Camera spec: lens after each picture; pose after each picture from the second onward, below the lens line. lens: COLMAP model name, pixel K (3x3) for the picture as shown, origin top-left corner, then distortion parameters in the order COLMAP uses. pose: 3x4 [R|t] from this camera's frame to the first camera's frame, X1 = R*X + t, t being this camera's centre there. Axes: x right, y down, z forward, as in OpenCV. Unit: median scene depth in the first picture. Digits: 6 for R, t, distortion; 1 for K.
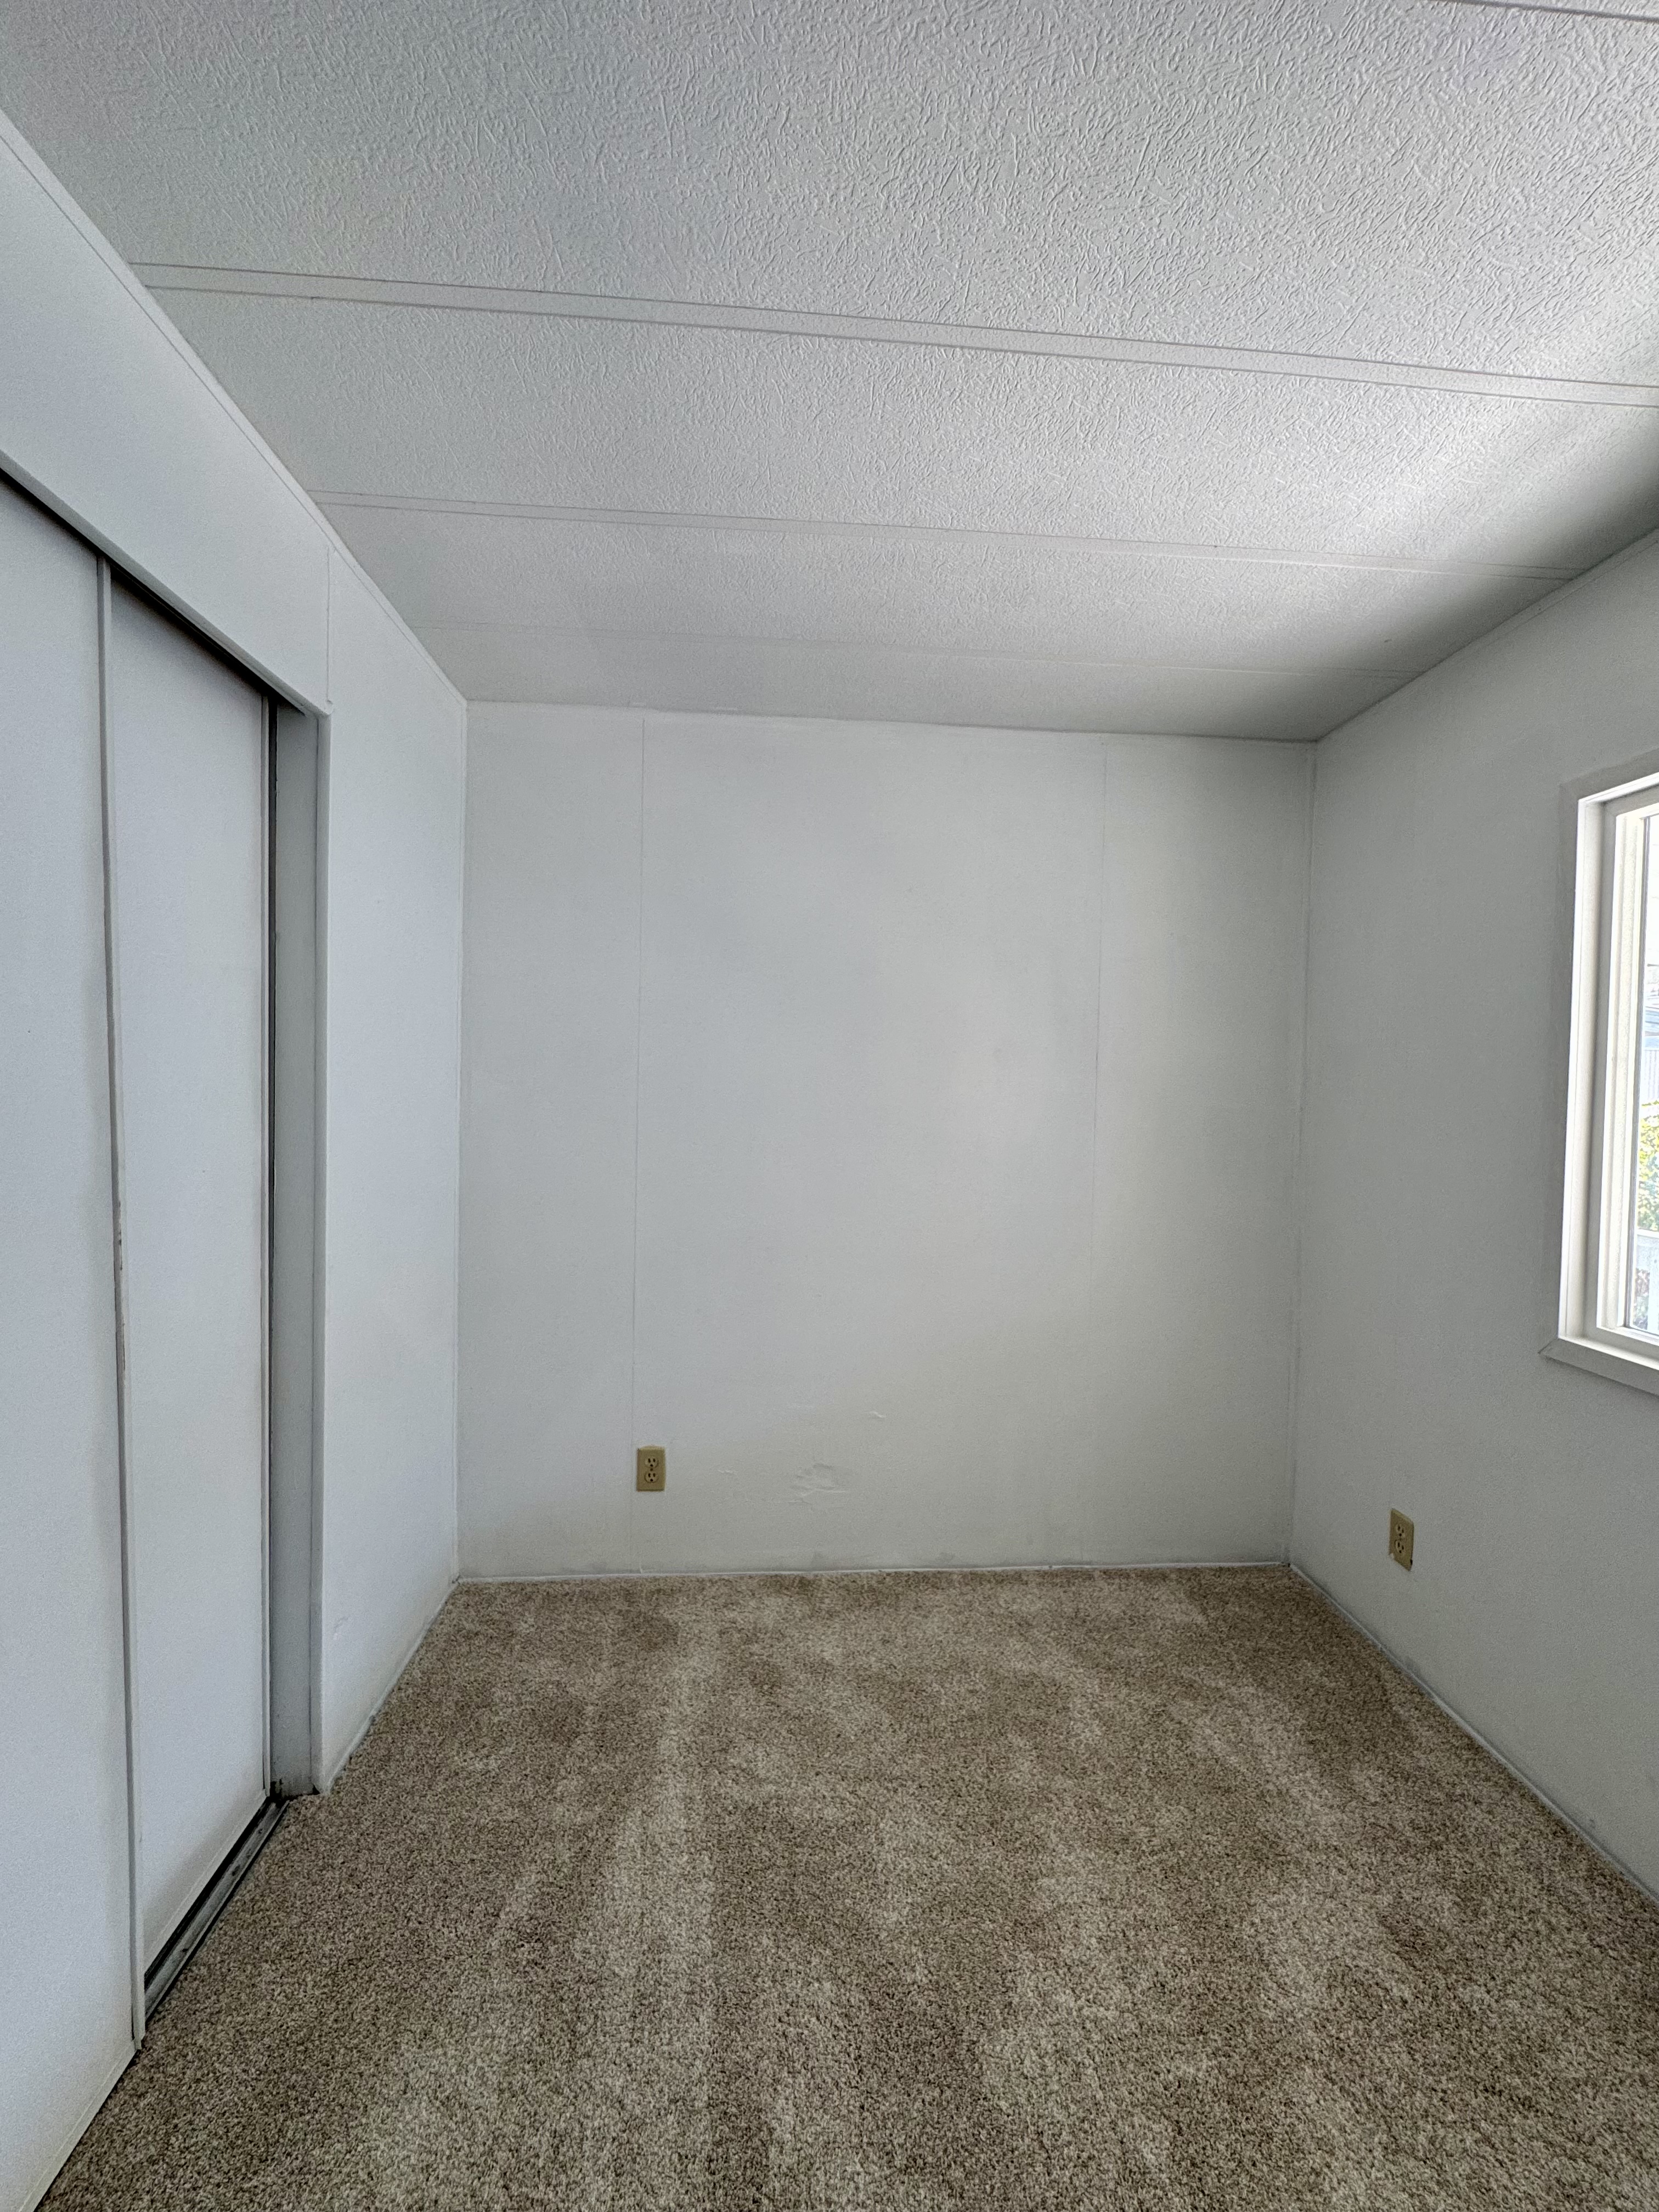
lens RADIAL K [[886.8, 0, 825.5], [0, 886.8, 1110.7], [0, 0, 1]] dist [-0.009558, 0.002993]
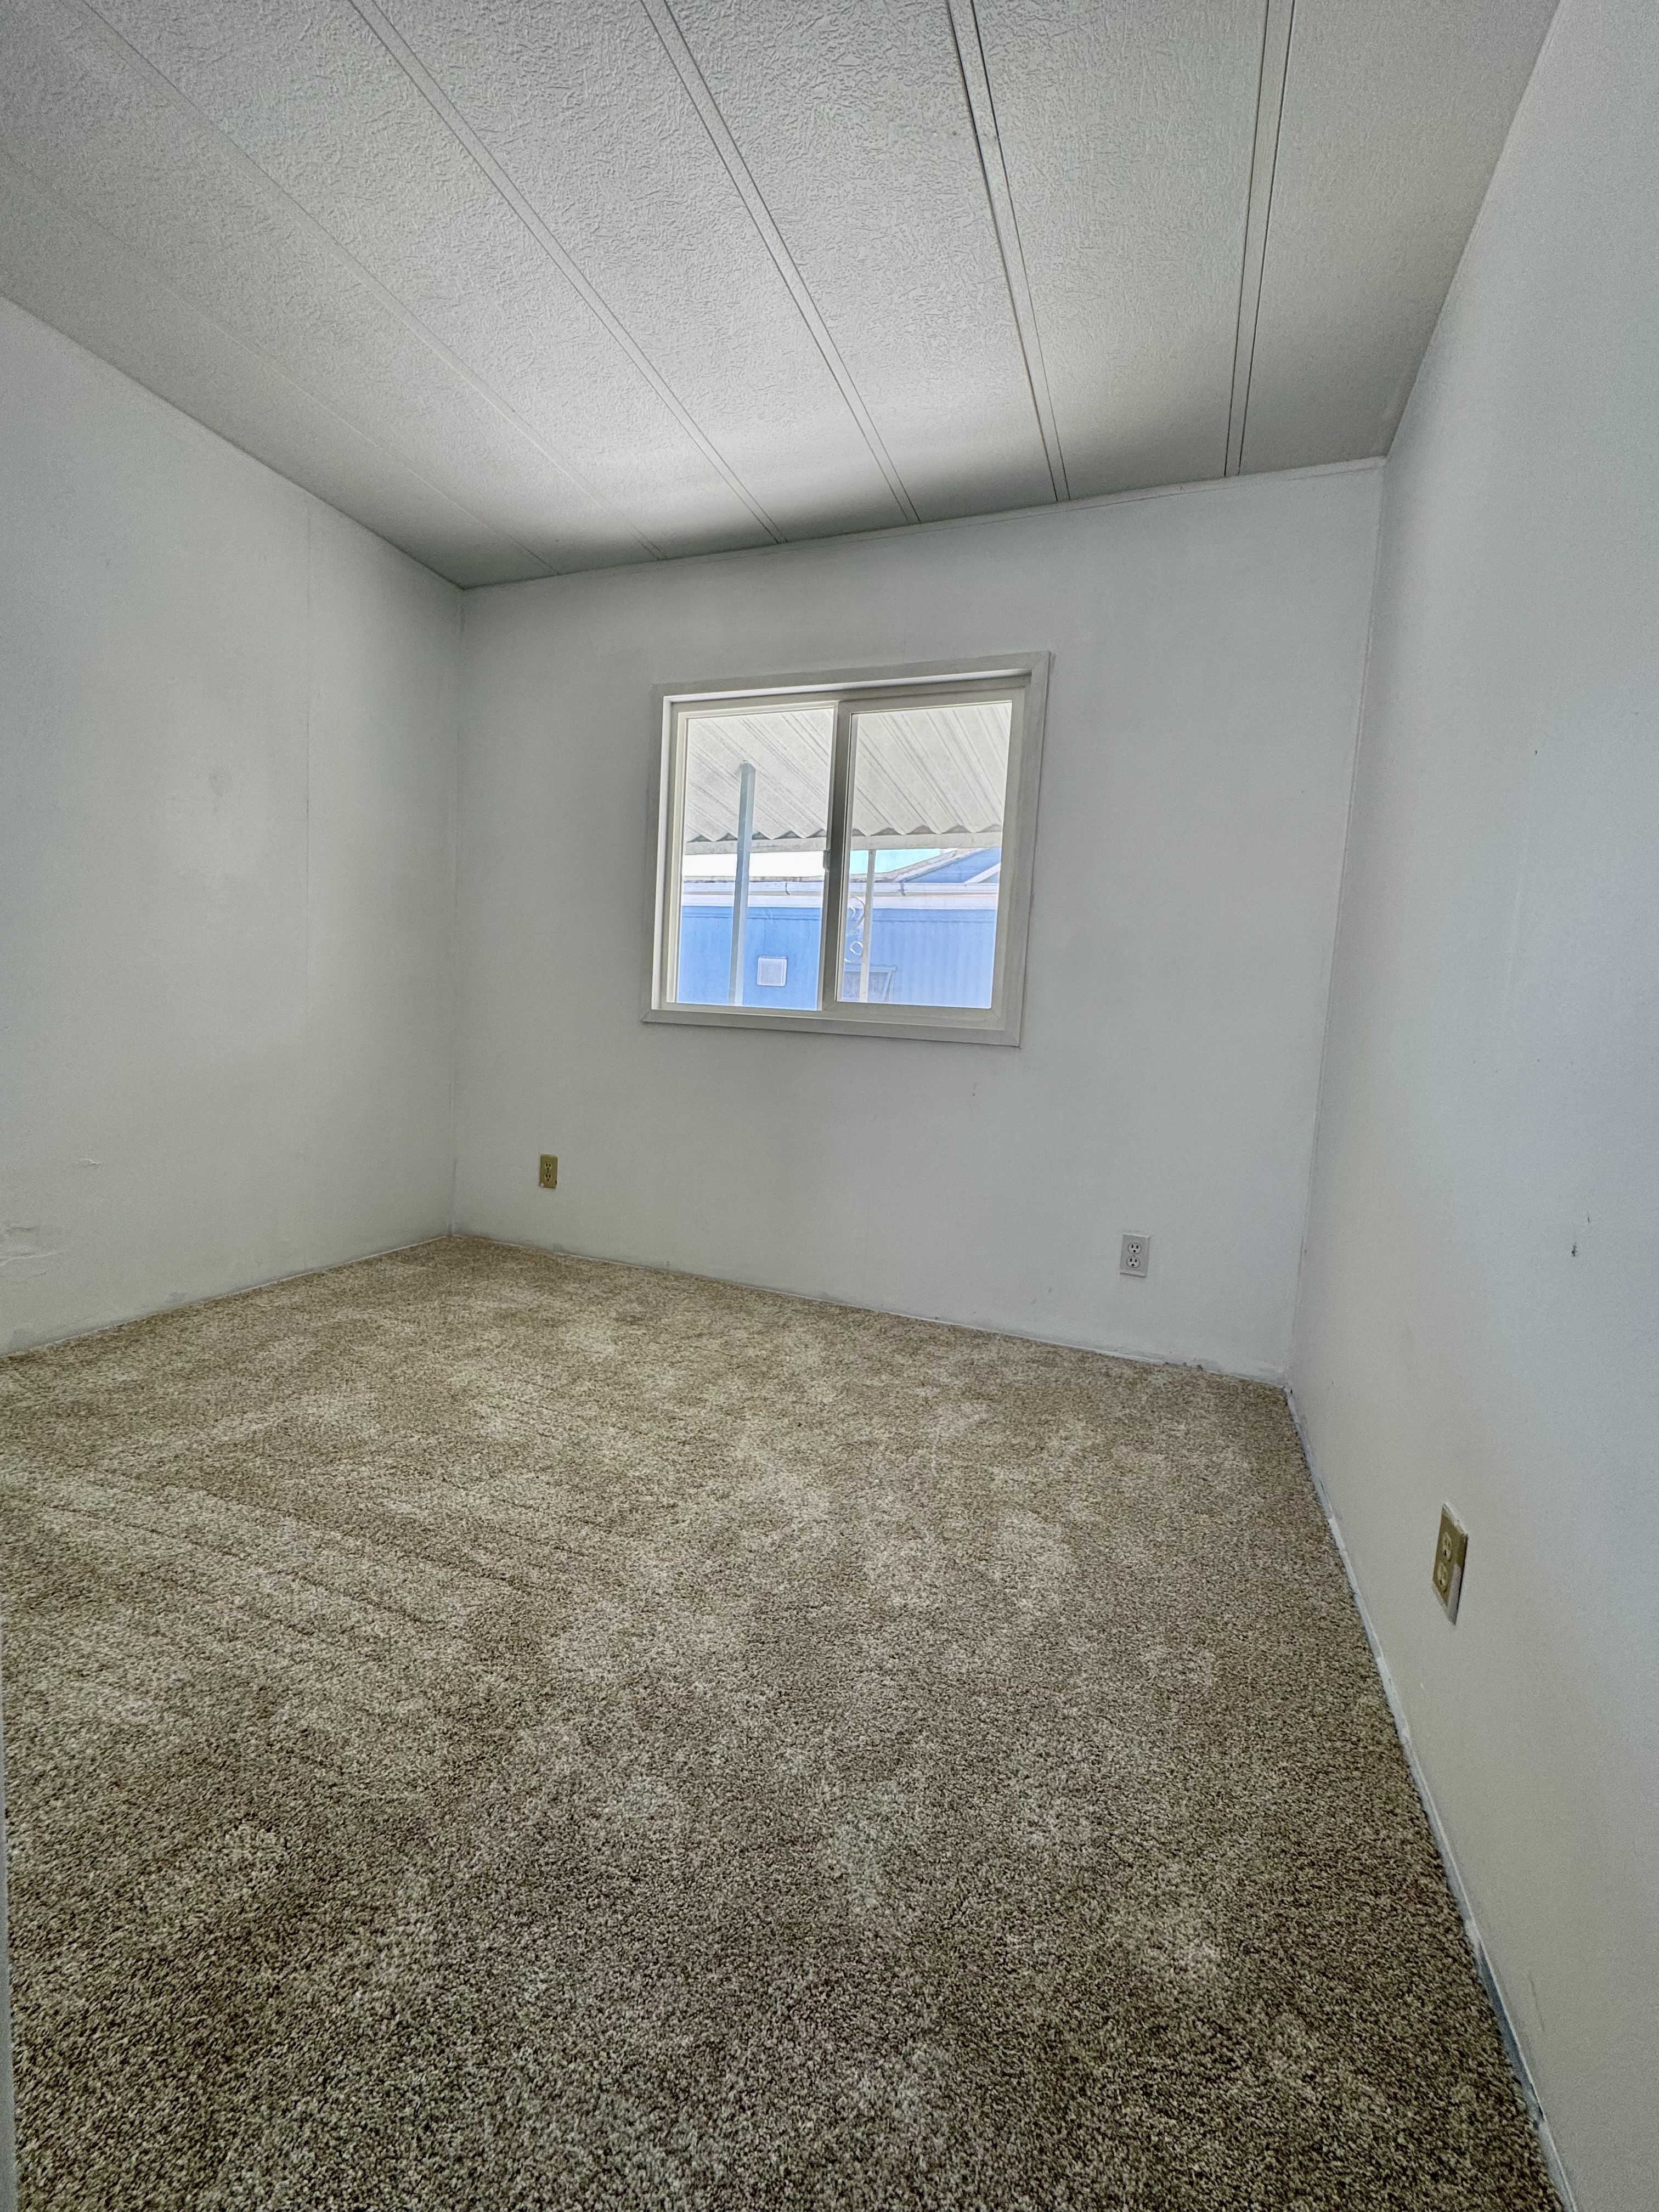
lens RADIAL K [[886.8, 0, 825.5], [0, 886.8, 1110.7], [0, 0, 1]] dist [-0.009558, 0.002993]
pose [[0.419289, -0.084056, 0.903953, -0.573259], [-0.027193, 0.994095, 0.105051, 0.234416], [-0.907445, -0.068628, 0.414527, -0.060861]]
